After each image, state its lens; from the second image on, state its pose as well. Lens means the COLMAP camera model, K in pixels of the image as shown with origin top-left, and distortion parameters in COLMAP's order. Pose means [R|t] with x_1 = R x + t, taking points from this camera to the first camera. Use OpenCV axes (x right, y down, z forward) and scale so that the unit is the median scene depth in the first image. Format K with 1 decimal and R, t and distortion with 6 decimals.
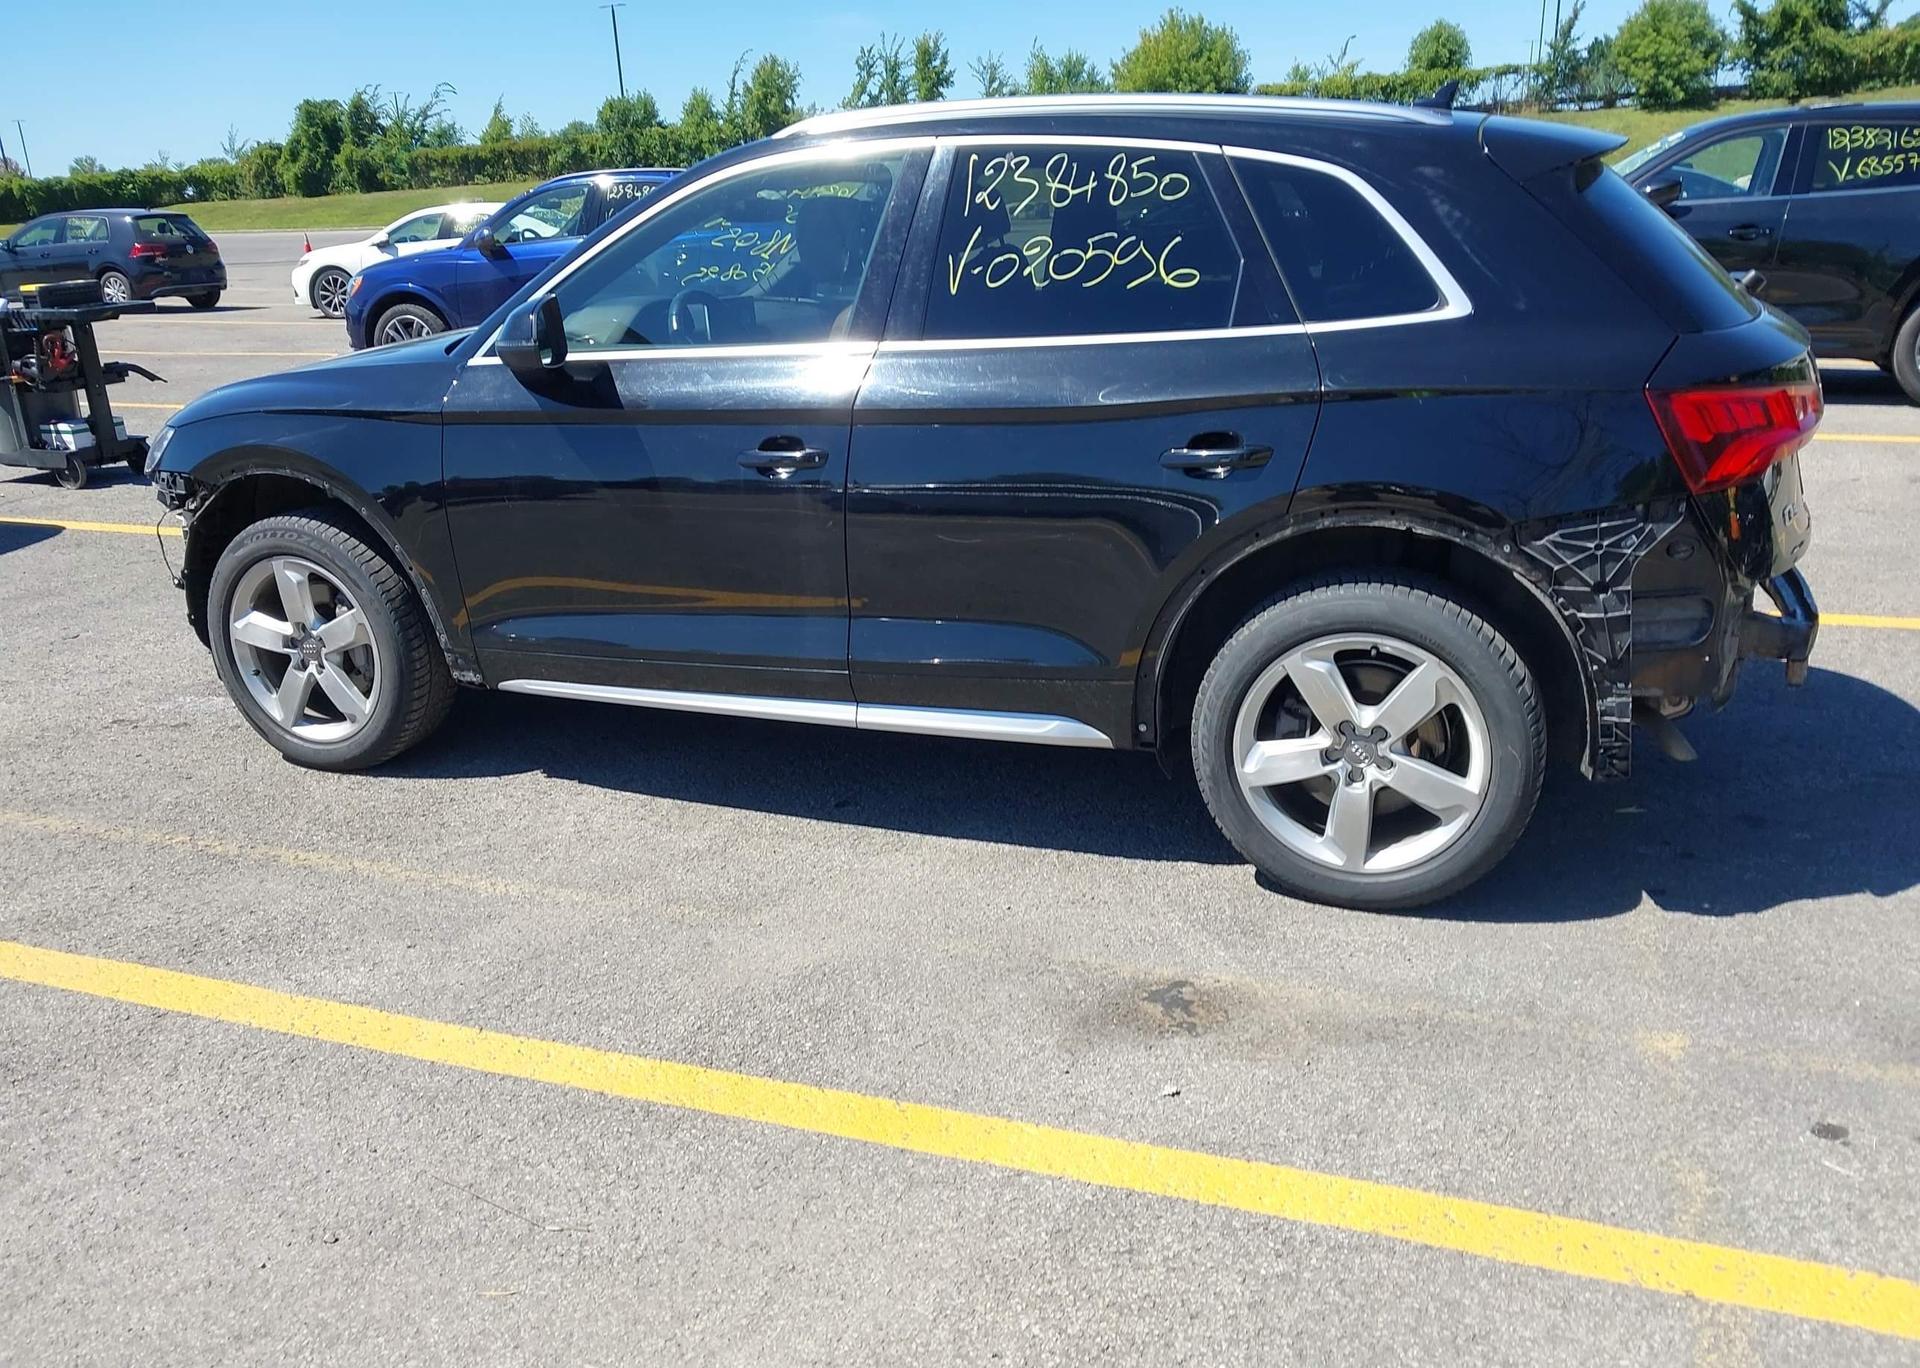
lens RADIAL K [[1472.0, 0, 917.4], [0, 1472.0, 809.4], [0, 0, 1]] dist [0.022331, -0.013254]
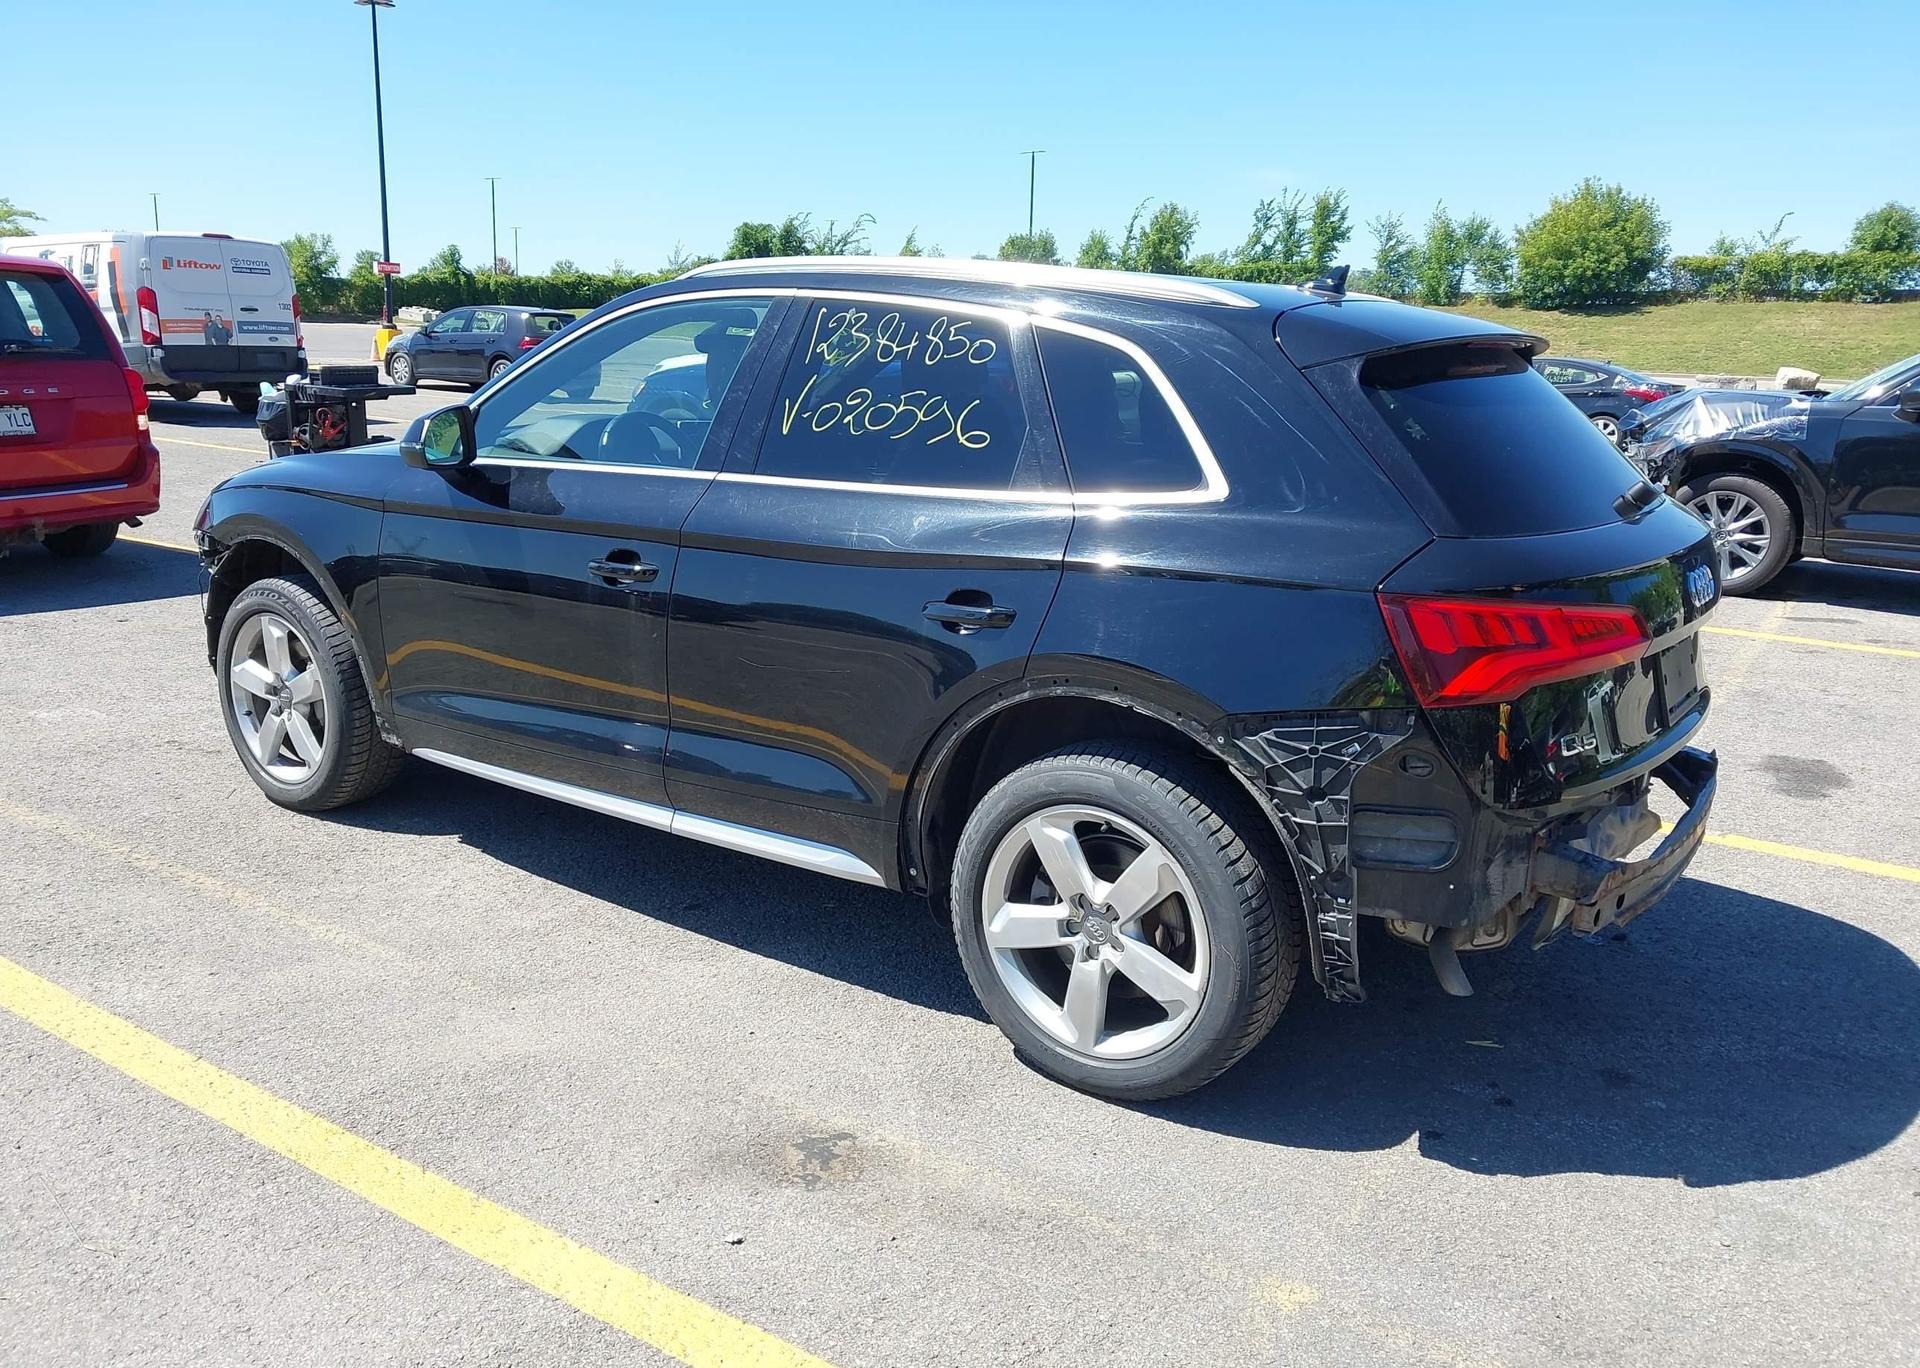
lens RADIAL K [[1482.4, 0, 935.6], [0, 1482.4, 781.5], [0, 0, 1]] dist [0.017723, 0.008083]
pose [[0.968011, 0.133107, -0.212692, 0.317195], [-0.153494, 0.984713, -0.082336, -0.031225], [0.198481, 0.112349, 0.973644, 0.022268]]
